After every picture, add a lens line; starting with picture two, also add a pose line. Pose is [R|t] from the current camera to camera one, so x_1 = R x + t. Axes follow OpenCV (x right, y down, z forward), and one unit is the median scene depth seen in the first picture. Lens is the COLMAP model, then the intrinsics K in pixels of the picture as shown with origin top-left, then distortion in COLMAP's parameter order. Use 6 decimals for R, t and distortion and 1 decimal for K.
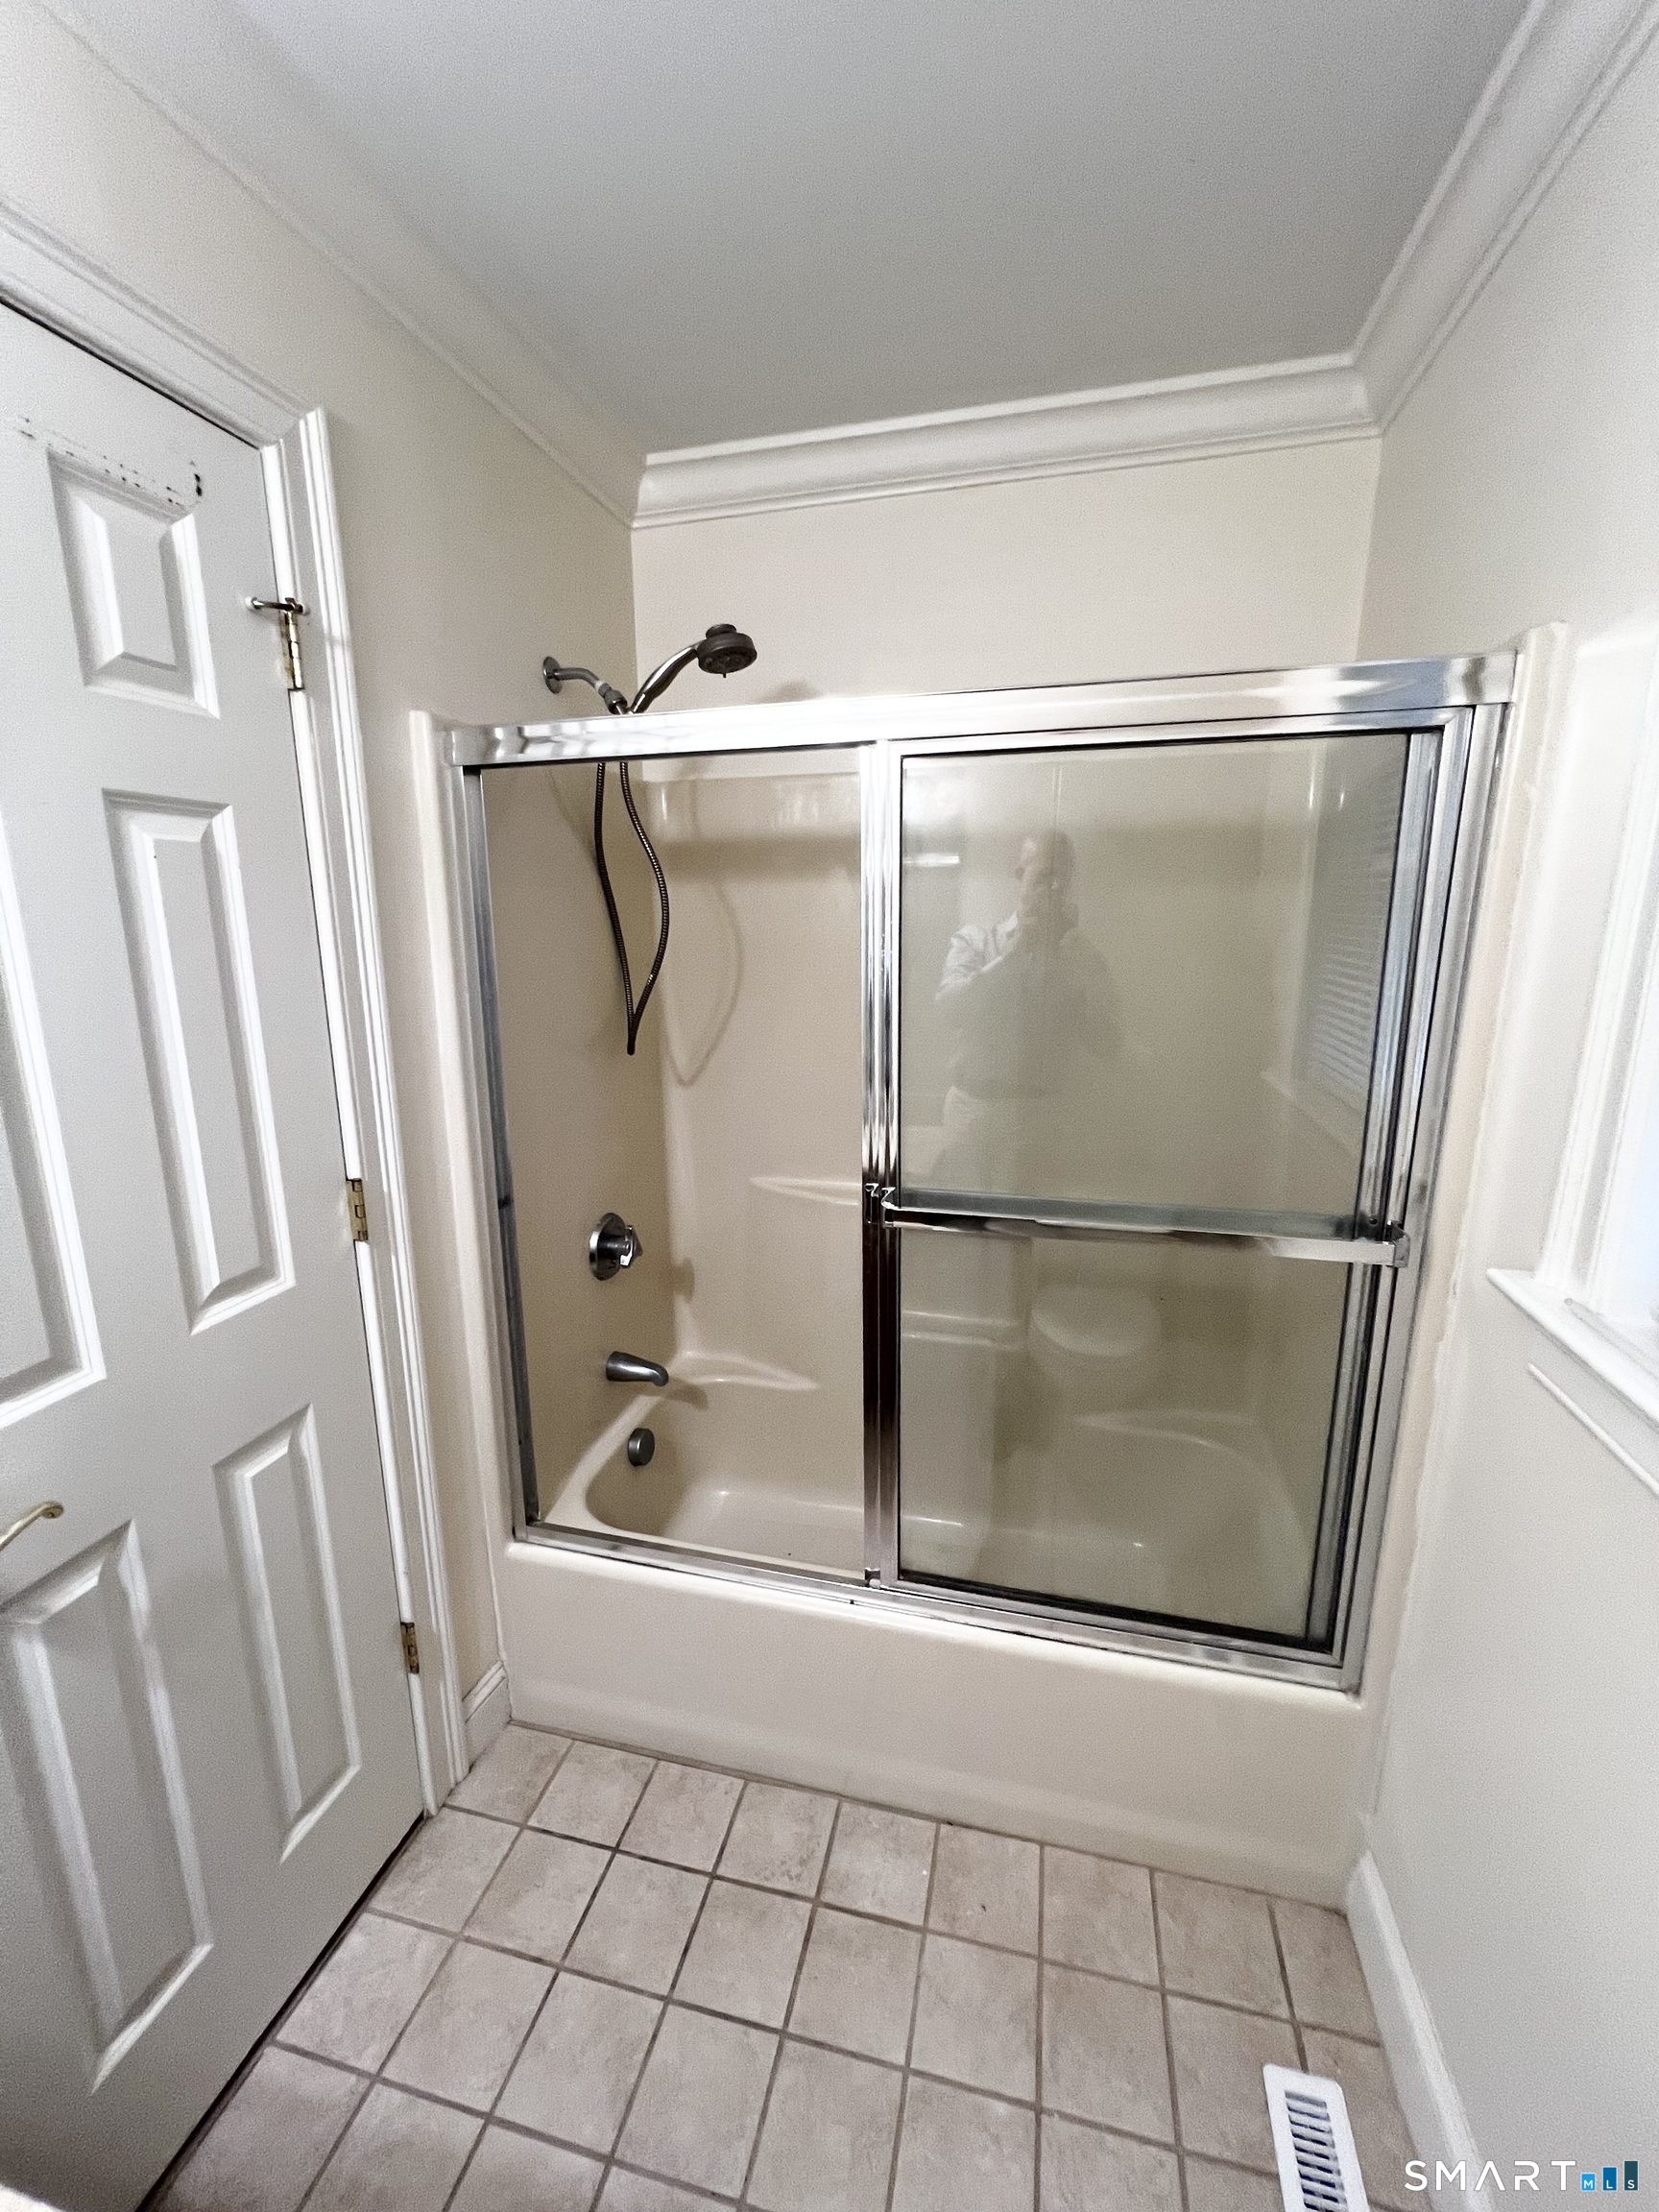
lens RADIAL K [[872.0, 0, 866.7], [0, 872.0, 1103.4], [0, 0, 1]] dist [0.058753, 0.000121]
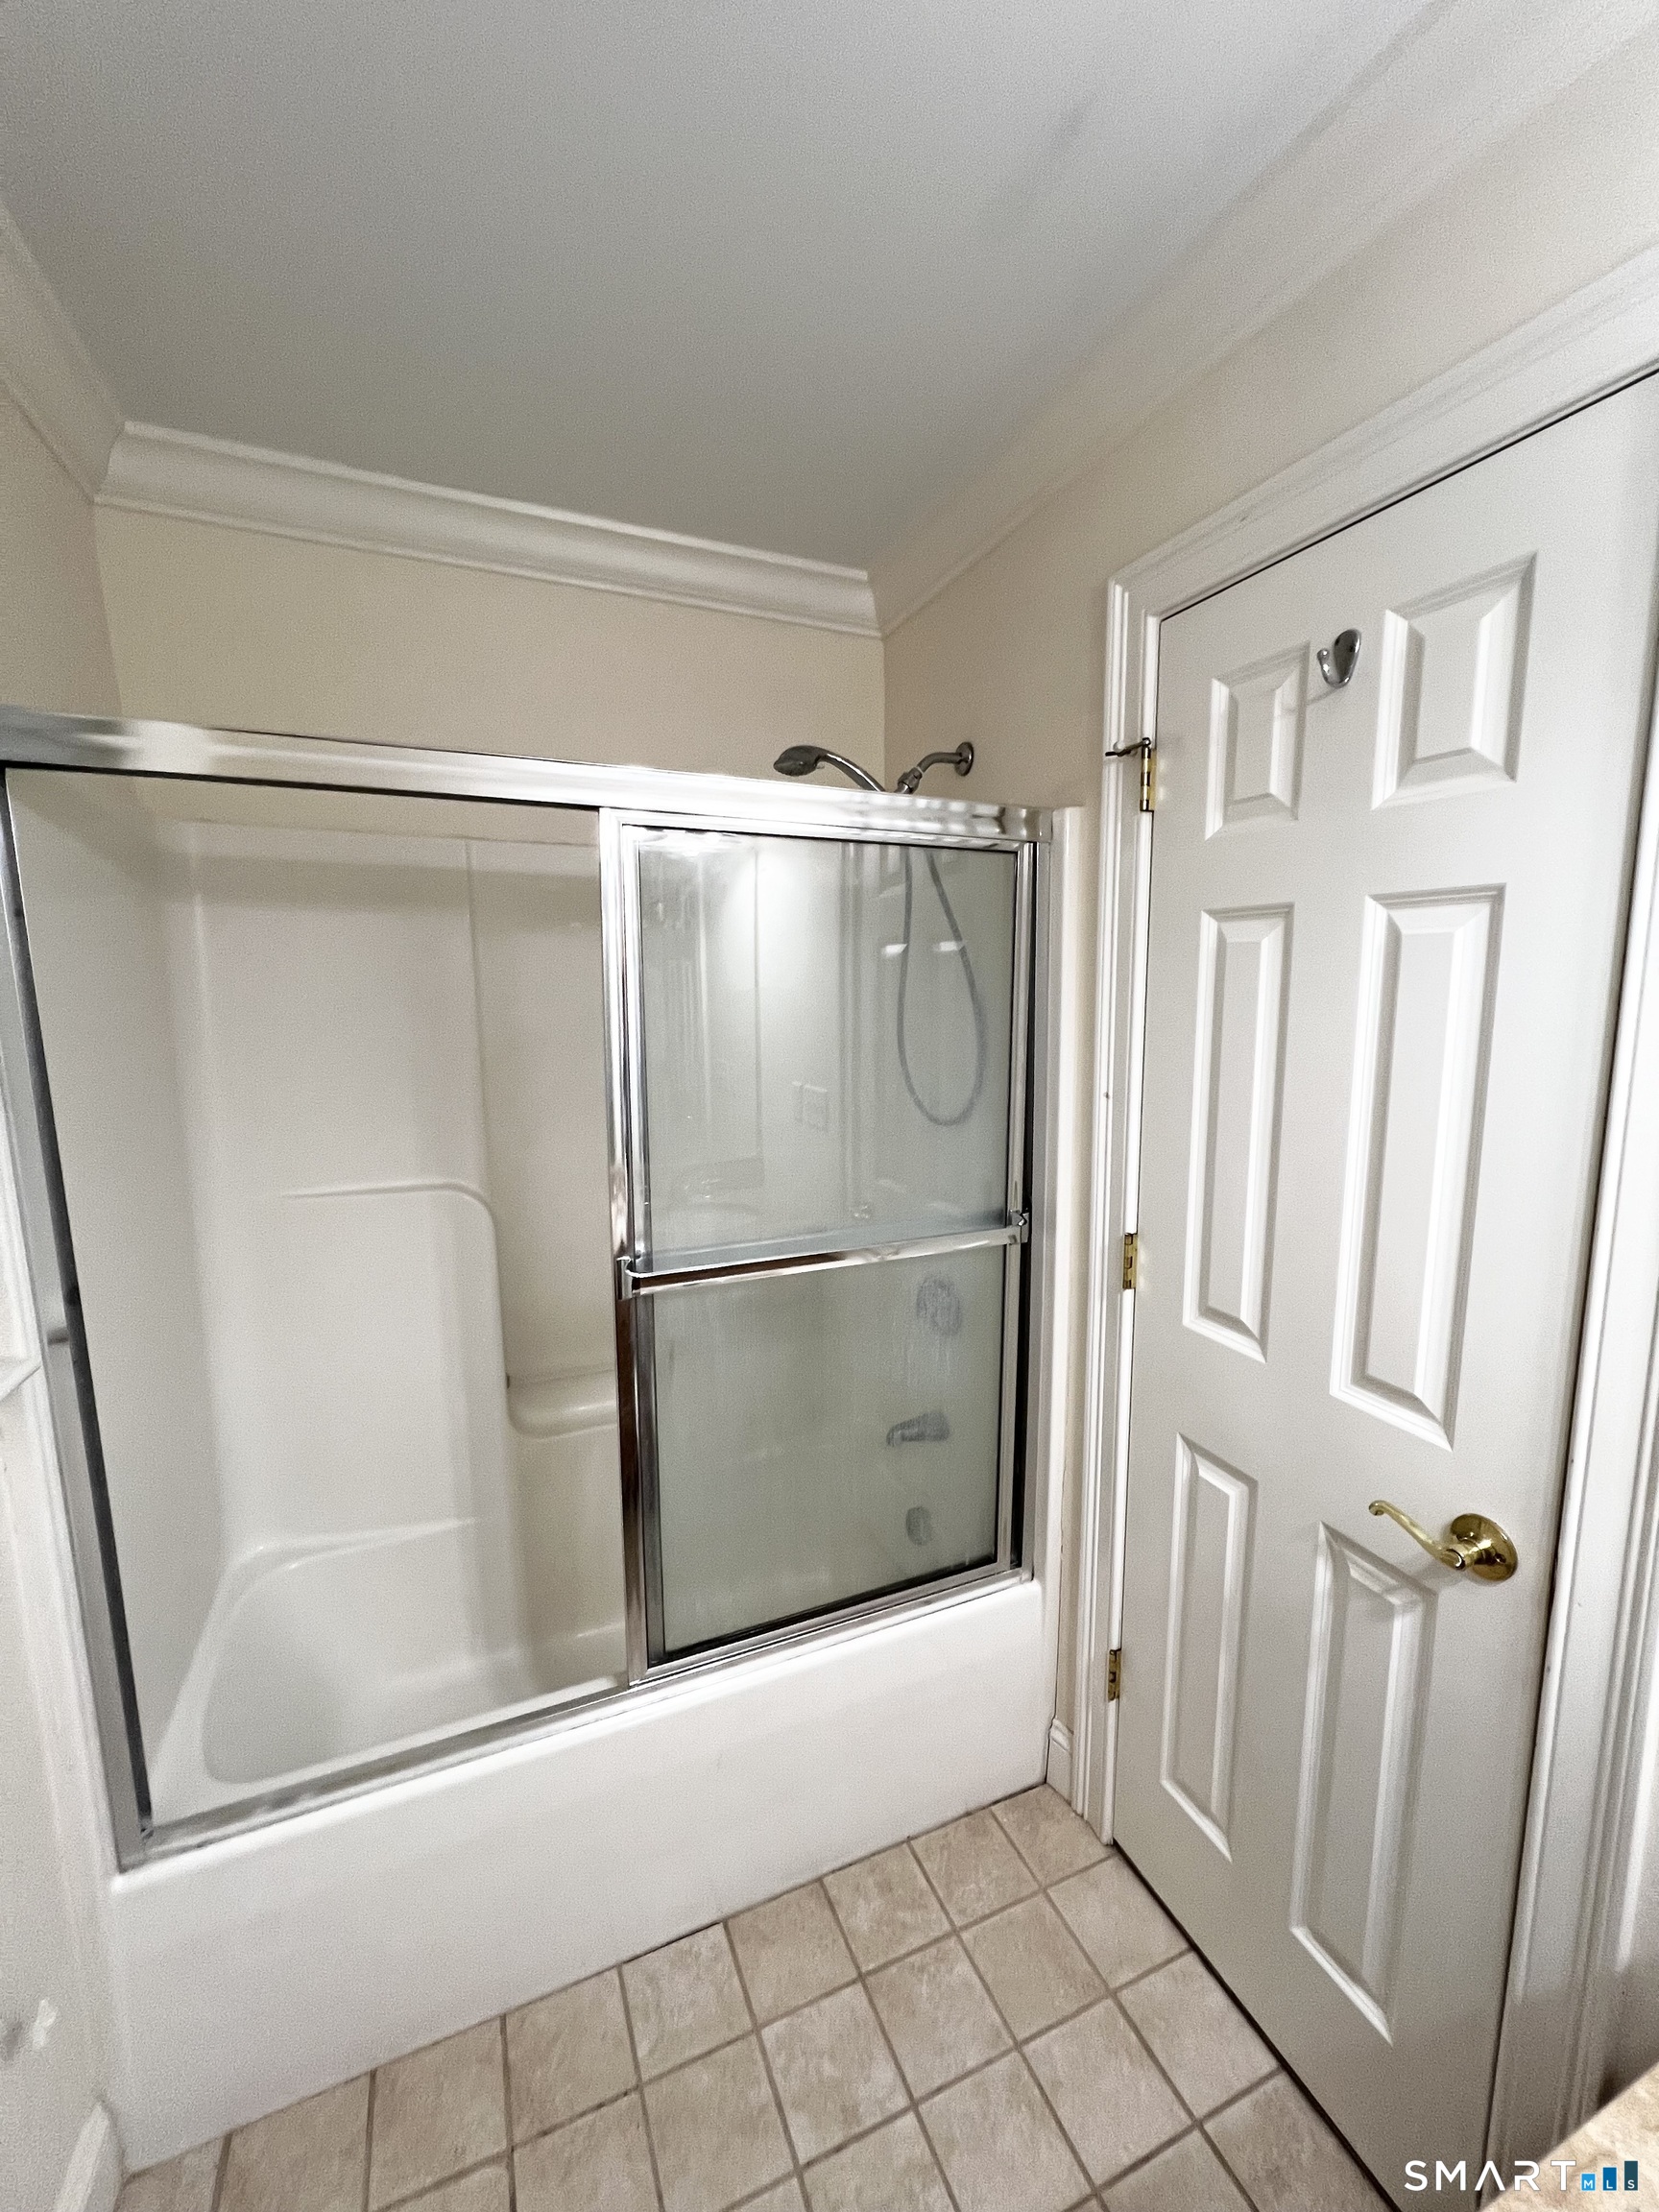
lens RADIAL K [[883.9, 0, 841.5], [0, 883.9, 1105.1], [0, 0, 1]] dist [0.001065, 0.000366]
pose [[0.809166, -0.081685, 0.581874, -0.345473], [0.123563, 0.991801, -0.032598, -0.008145], [-0.574441, 0.098275, 0.812625, 0.053655]]
